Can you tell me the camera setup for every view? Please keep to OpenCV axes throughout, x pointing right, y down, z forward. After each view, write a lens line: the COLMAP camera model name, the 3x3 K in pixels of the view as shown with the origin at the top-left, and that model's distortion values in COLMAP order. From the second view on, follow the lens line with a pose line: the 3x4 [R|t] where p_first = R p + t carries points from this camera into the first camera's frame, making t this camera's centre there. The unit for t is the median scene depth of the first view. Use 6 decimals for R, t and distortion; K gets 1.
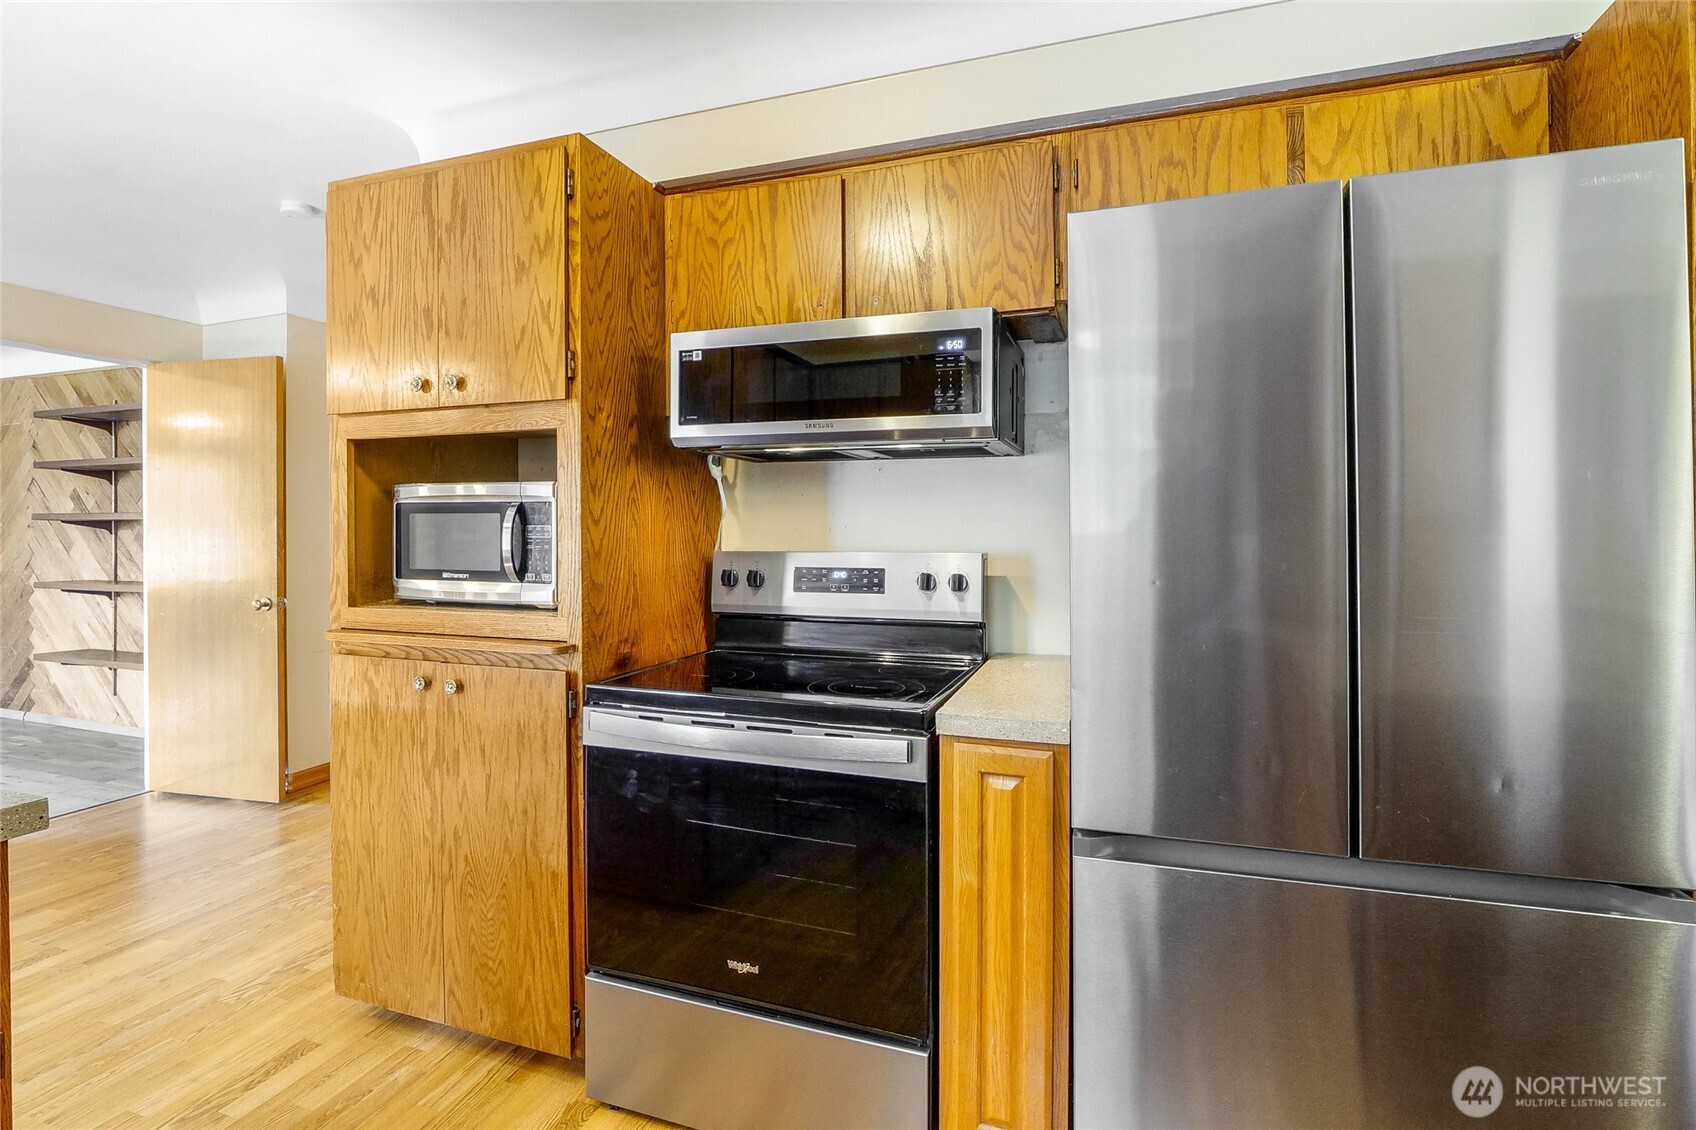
lens RADIAL K [[799.4, 0, 851.5], [0, 799.4, 547.6], [0, 0, 1]] dist [-0.006070, -0.000919]
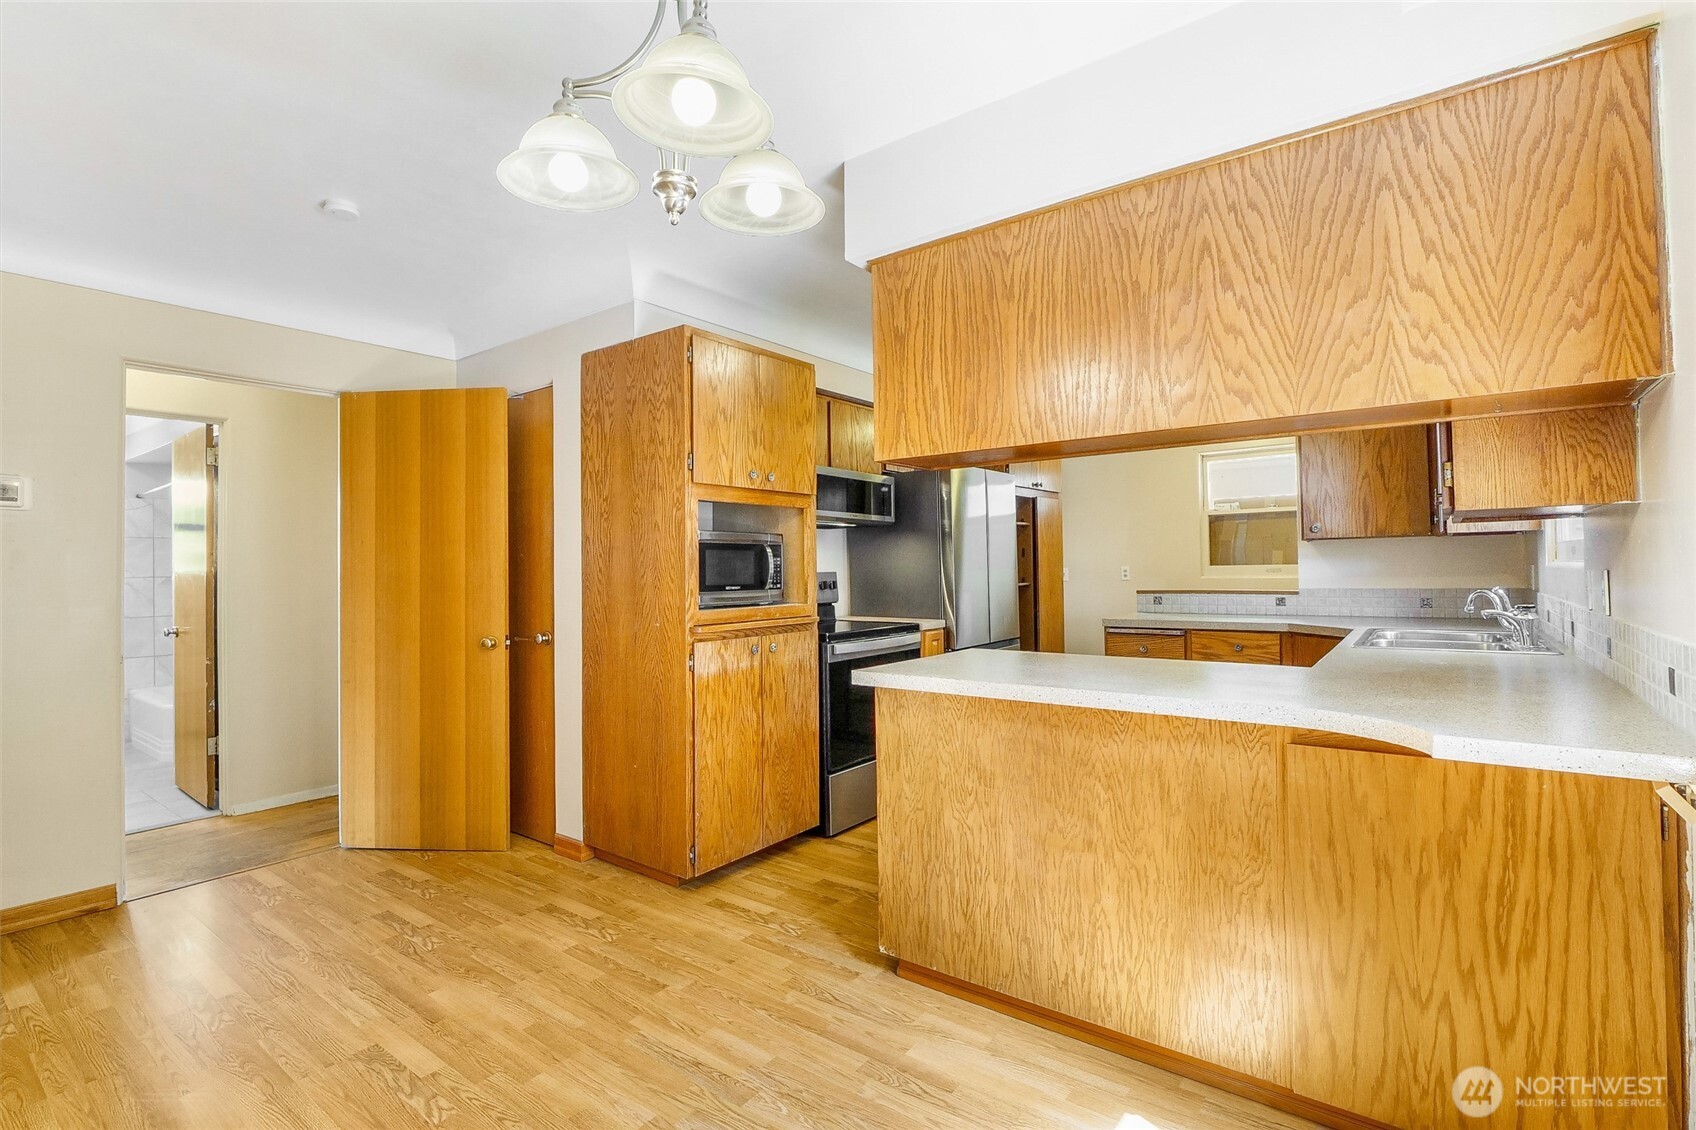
lens RADIAL K [[799.4, 0, 847.8], [0, 799.4, 564.4], [0, 0, 1]] dist [-0.006070, -0.000919]
pose [[0.301418, -0.001840, 0.953490, -2.075936], [0.028994, 0.999553, -0.007237, 0.006398], [-0.953051, 0.029827, 0.301337, 0.288637]]
